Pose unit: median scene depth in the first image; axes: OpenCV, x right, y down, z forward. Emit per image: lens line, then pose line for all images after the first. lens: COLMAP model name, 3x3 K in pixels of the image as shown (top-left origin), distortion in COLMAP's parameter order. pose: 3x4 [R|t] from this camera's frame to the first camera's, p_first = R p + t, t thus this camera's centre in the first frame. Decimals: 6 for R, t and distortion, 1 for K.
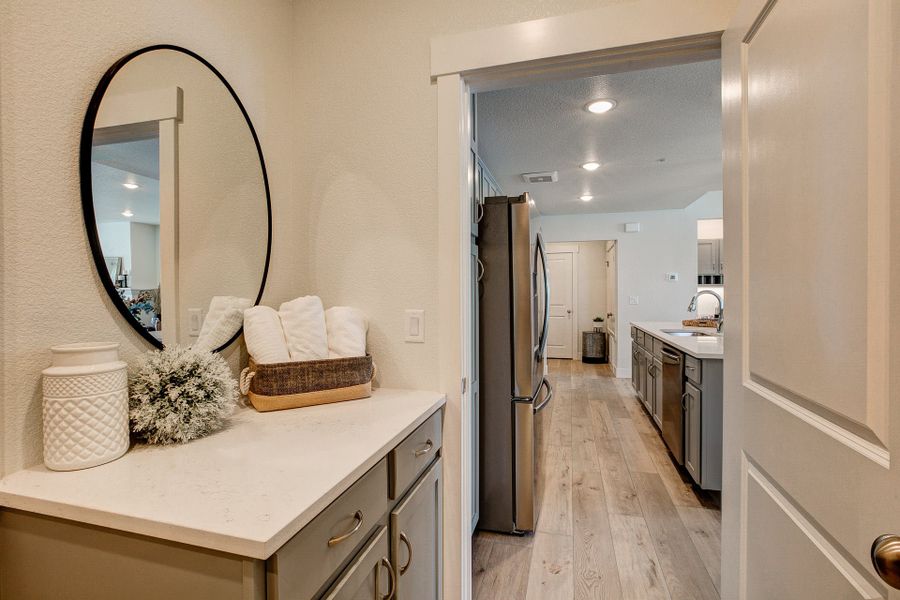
lens RADIAL K [[399.3, 0, 450.0], [0, 399.3, 300.0], [0, 0, 1]] dist [-0.000381, 0.000147]
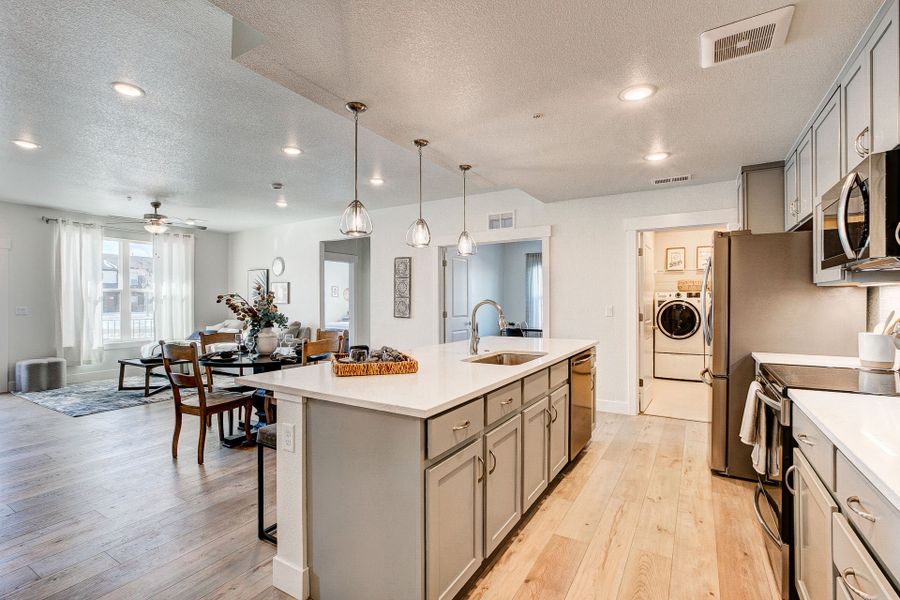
lens RADIAL K [[416.0, 0, 450.3], [0, 416.0, 301.2], [0, 0, 1]] dist [-0.018149, 0.000417]
pose [[-0.969908, 0.010914, 0.243226, 0.317453], [0.013286, 0.999879, 0.008115, -0.019238], [-0.243108, 0.011102, -0.969936, 1.111264]]
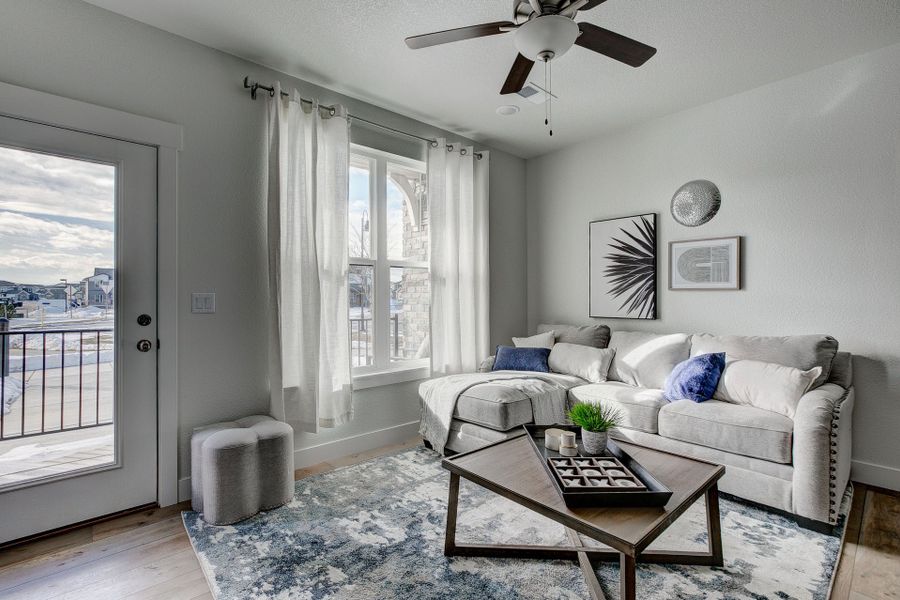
lens RADIAL K [[414.5, 0, 449.1], [0, 414.5, 298.2], [0, 0, 1]] dist [-0.040032, 0.023248]
pose [[-0.856746, 0.010502, 0.515632, 1.204982], [0.017040, 0.999823, 0.007948, -0.006714], [-0.515458, 0.015596, -0.856773, 0.592359]]
